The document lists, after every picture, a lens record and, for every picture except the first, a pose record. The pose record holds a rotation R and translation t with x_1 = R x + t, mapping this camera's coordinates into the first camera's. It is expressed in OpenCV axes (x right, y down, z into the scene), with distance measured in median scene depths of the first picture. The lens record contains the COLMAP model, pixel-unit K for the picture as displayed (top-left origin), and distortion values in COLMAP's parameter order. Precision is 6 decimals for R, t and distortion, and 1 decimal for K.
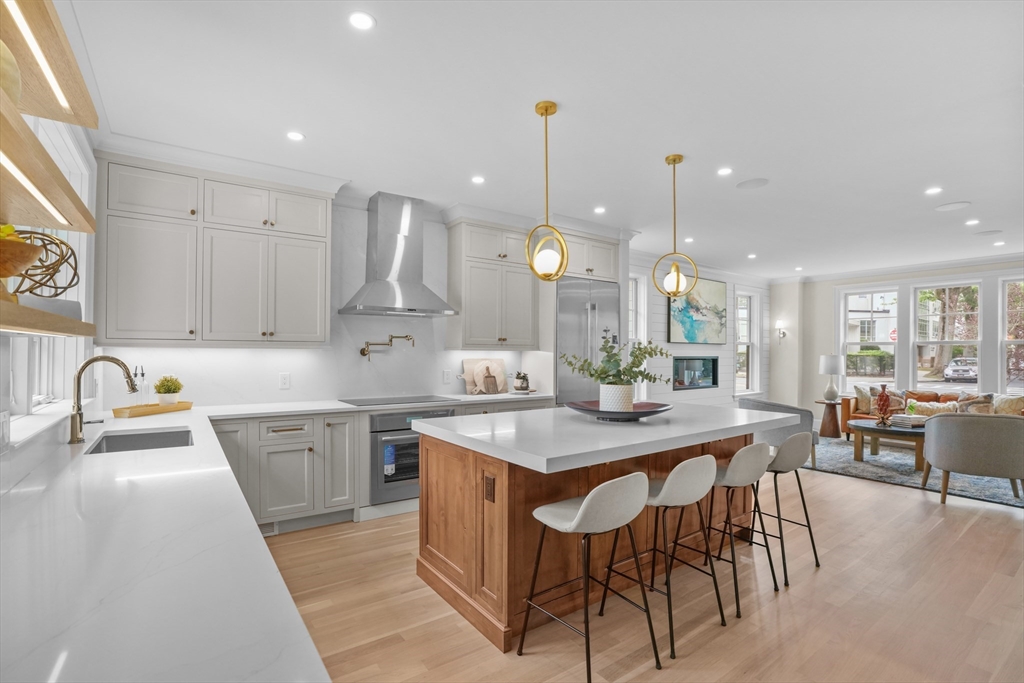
lens RADIAL K [[475.8, 0, 508.9], [0, 475.8, 353.3], [0, 0, 1]] dist [-0.071385, 0.025448]
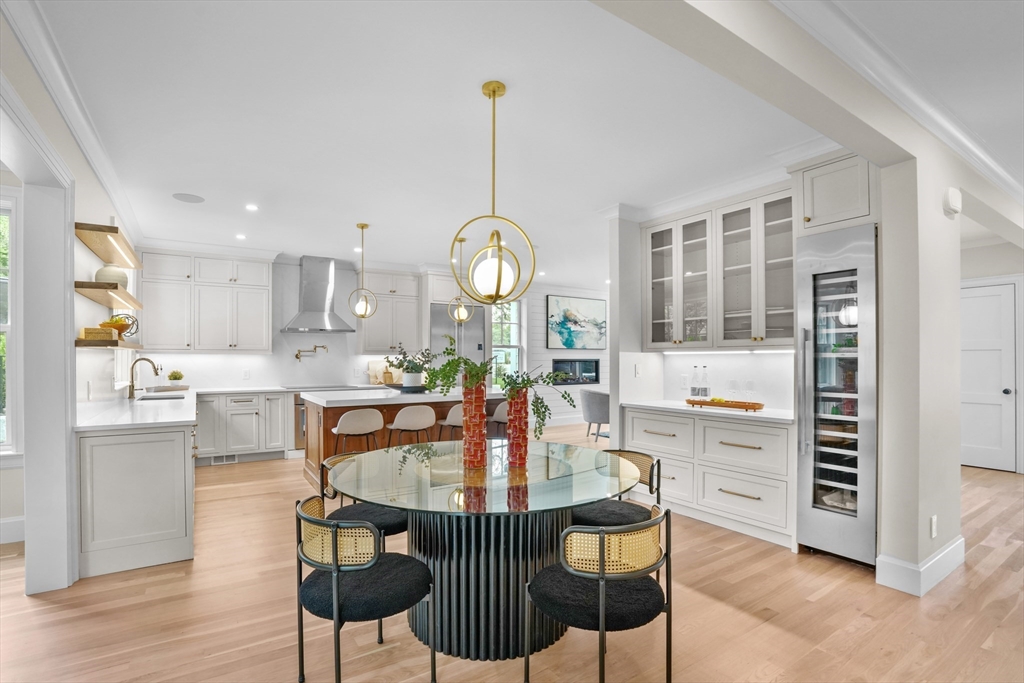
lens RADIAL K [[484.7, 0, 502.6], [0, 484.7, 359.4], [0, 0, 1]] dist [-0.076742, 0.028847]
pose [[0.998927, -0.005108, -0.046035, 0.386609], [0.005154, 0.999986, 0.000876, 0.008002], [0.046029, -0.001112, 0.998939, -0.480421]]
